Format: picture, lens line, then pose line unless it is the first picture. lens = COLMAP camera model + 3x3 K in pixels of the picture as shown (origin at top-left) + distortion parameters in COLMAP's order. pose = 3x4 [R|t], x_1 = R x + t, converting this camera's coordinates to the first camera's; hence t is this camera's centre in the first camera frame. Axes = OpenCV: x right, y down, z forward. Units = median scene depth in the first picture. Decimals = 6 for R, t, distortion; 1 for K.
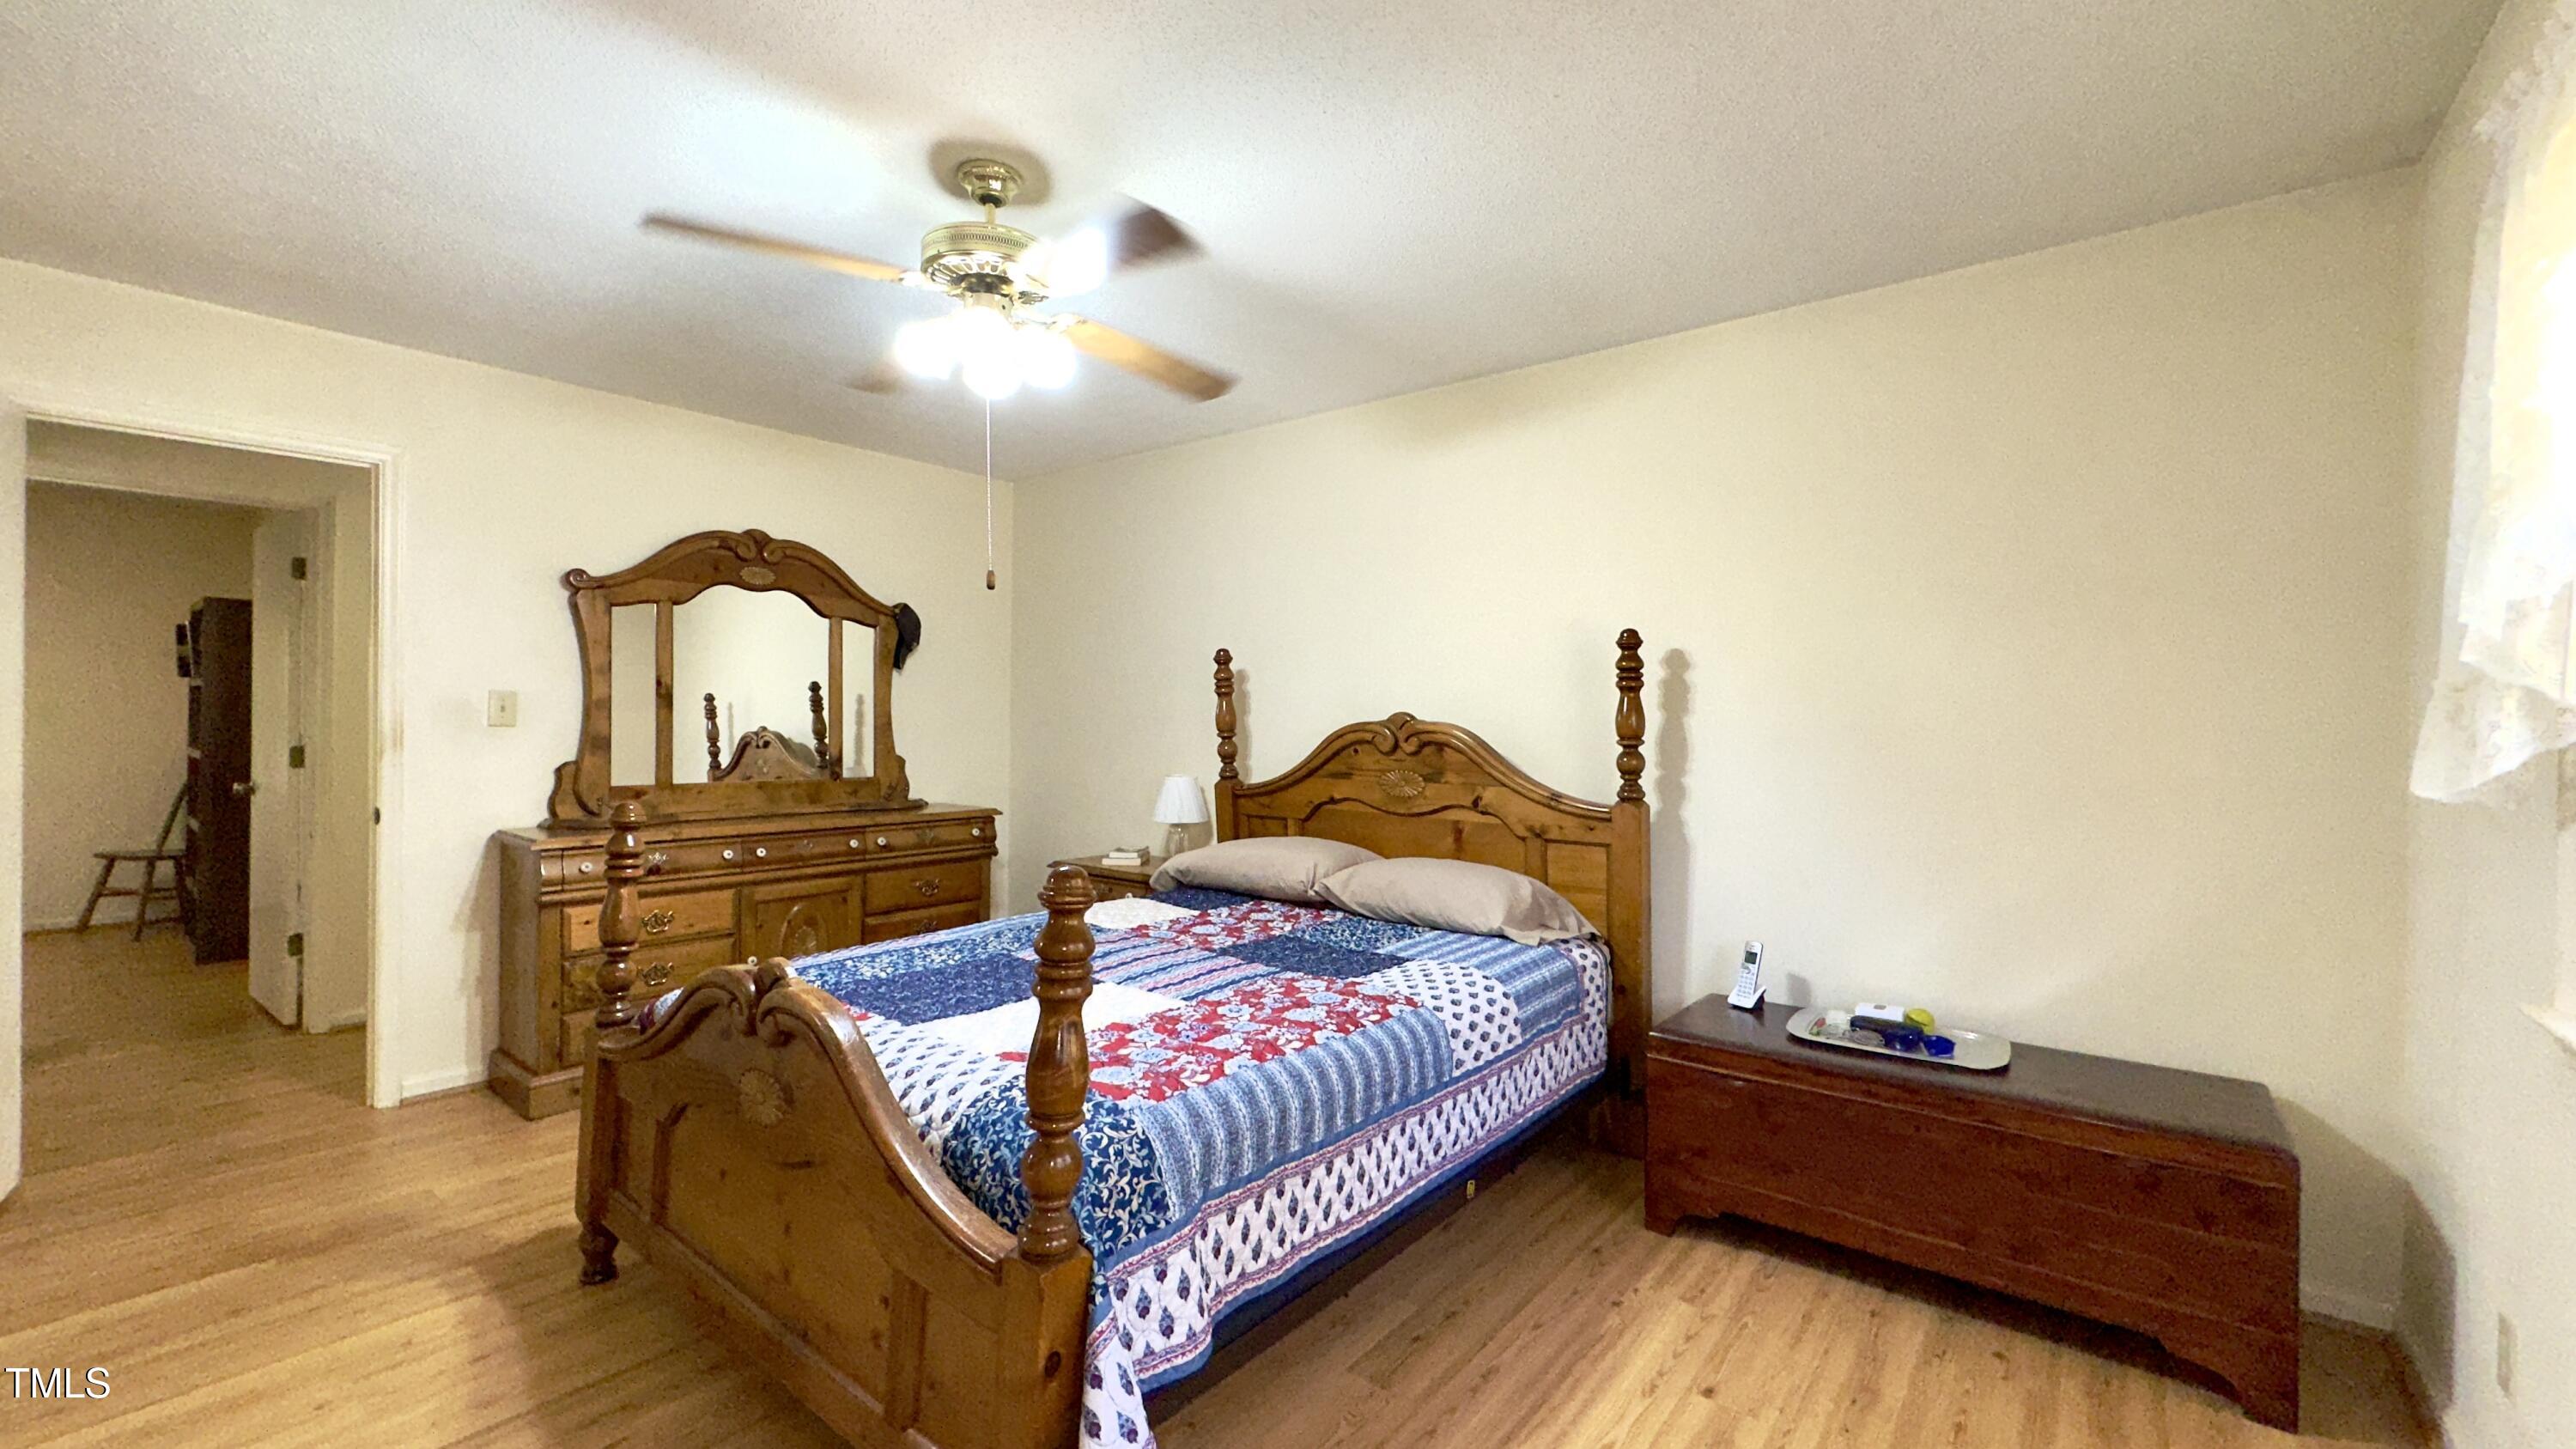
lens RADIAL K [[1026.6, 0, 1288.6], [0, 1026.6, 723.3], [0, 0, 1]] dist [-0.005117, 0.000286]
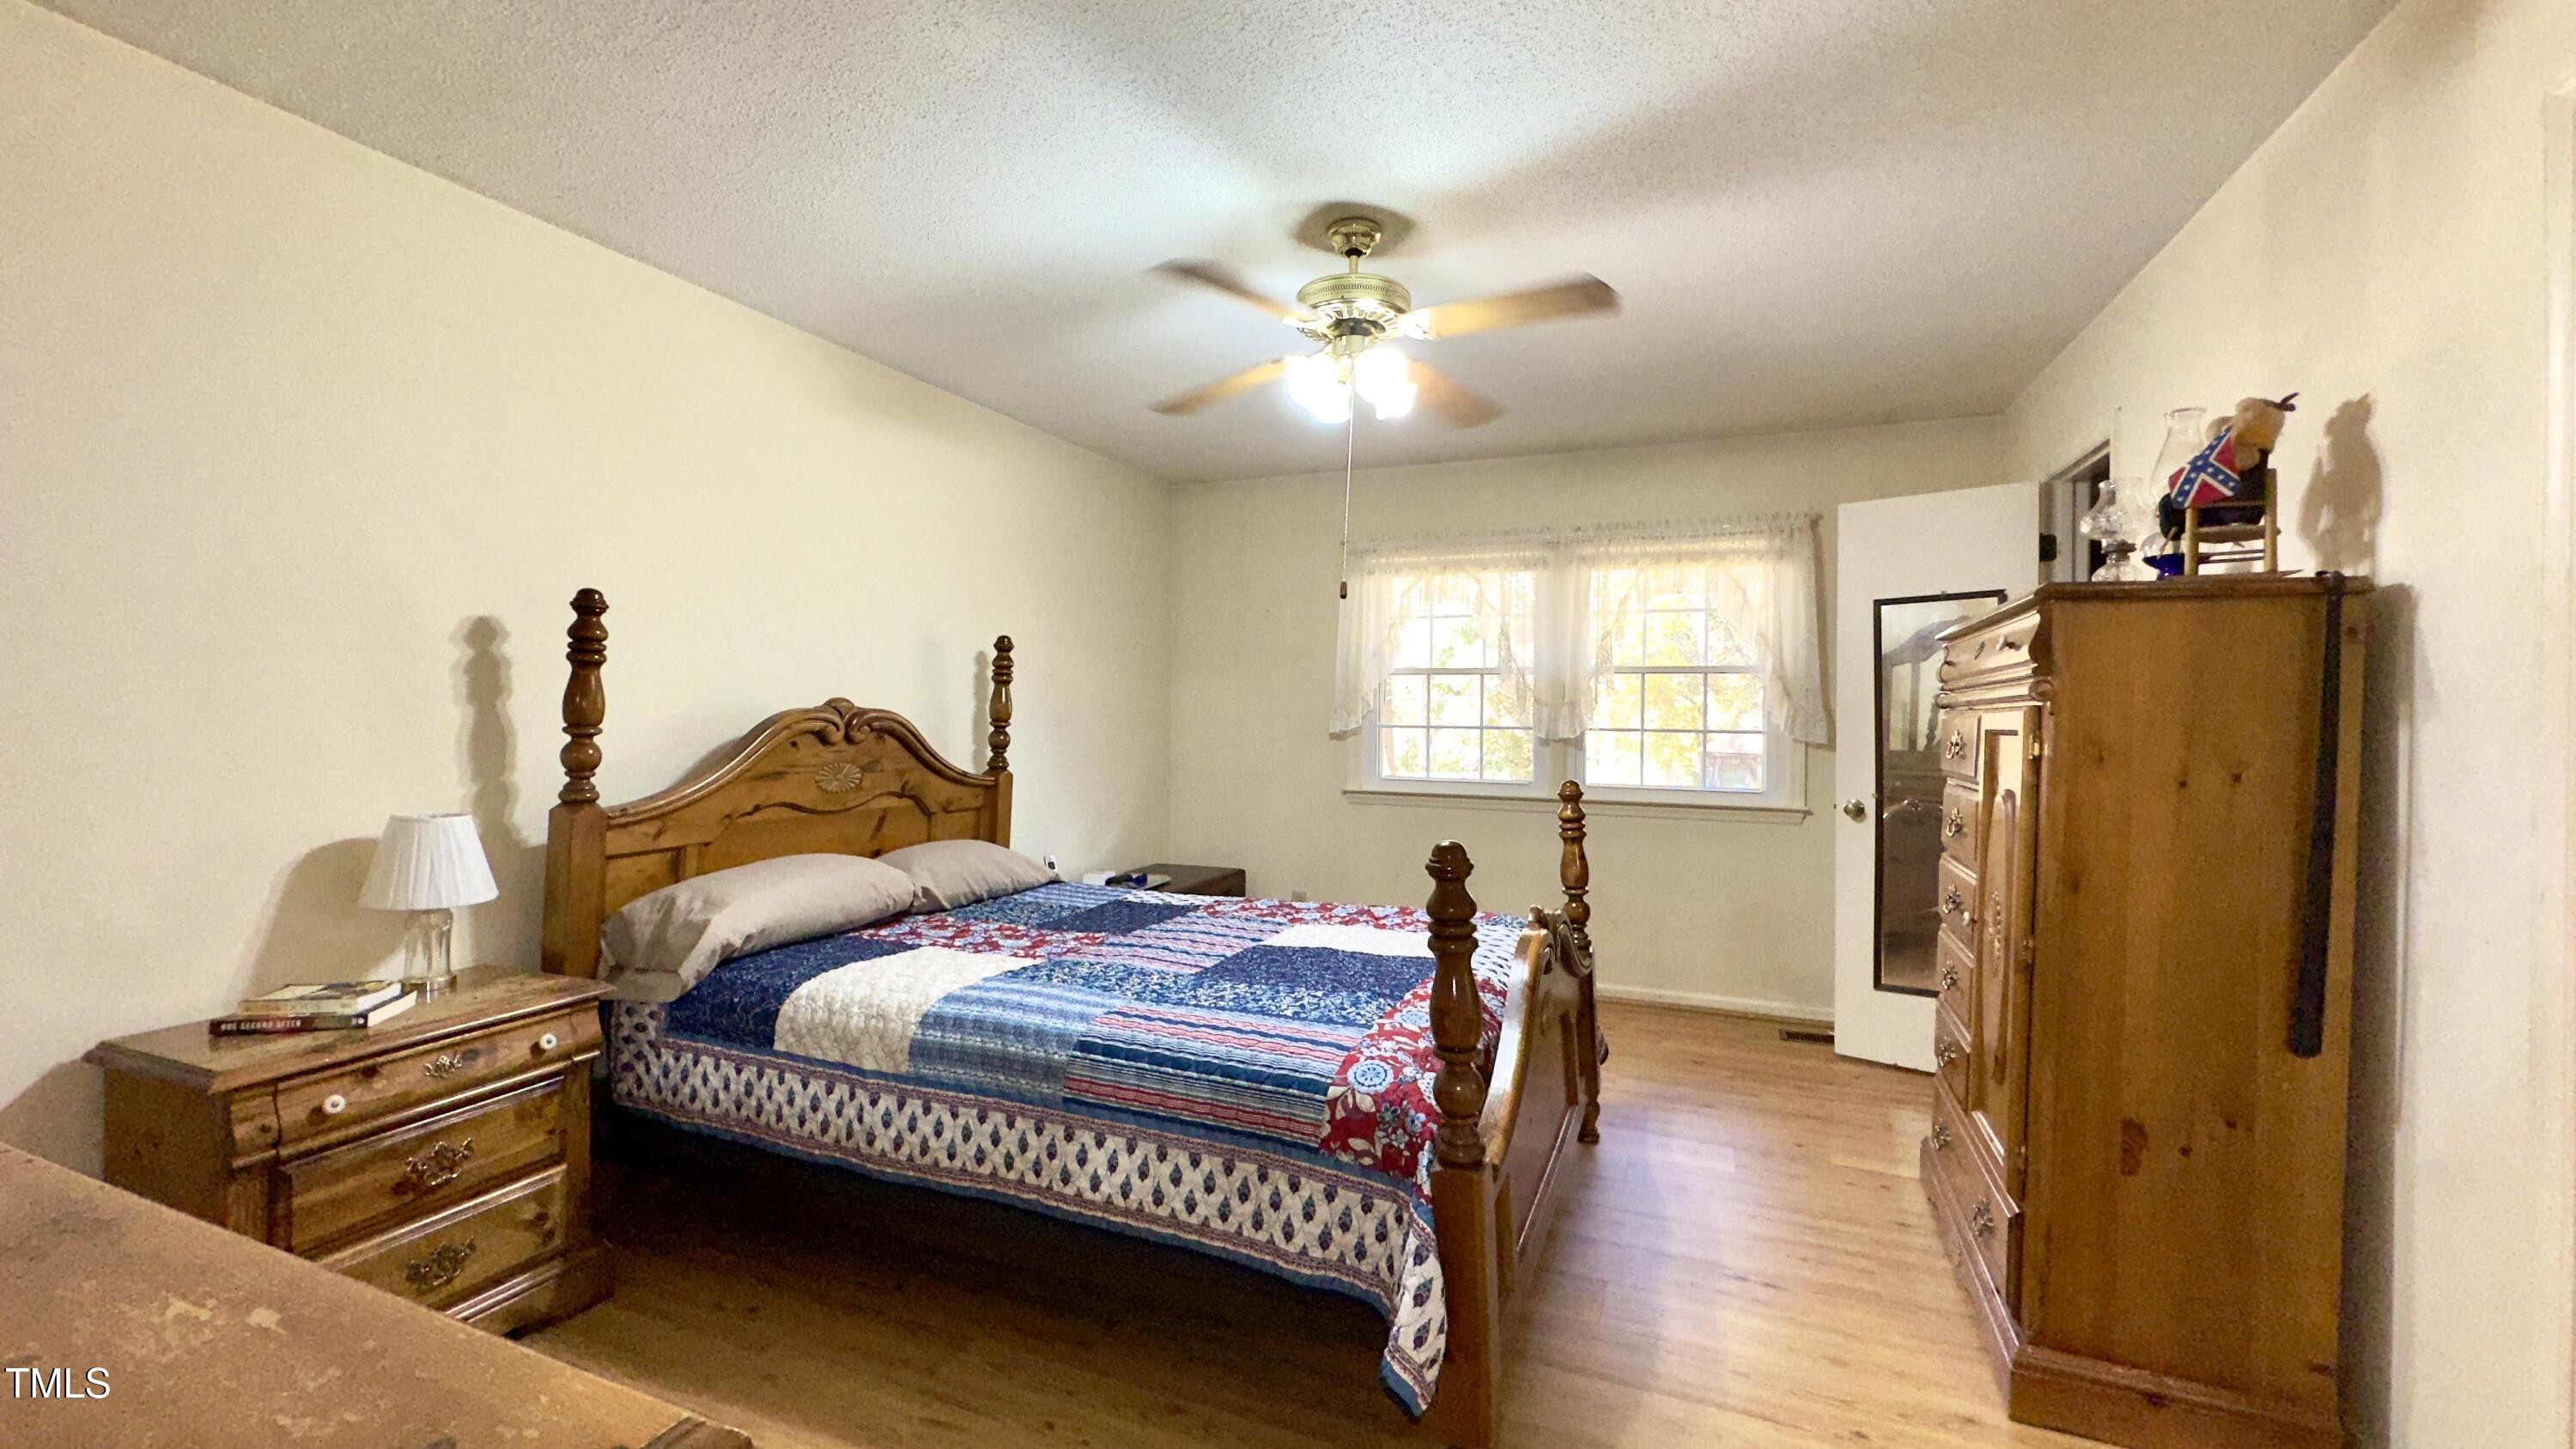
lens RADIAL K [[1026.6, 0, 1288.6], [0, 1026.6, 723.3], [0, 0, 1]] dist [-0.005117, 0.000286]
pose [[-0.294813, -0.028405, 0.955133, -0.867195], [-0.016394, 0.999561, 0.024666, -0.016802], [-0.955414, -0.008386, -0.295150, 0.905929]]
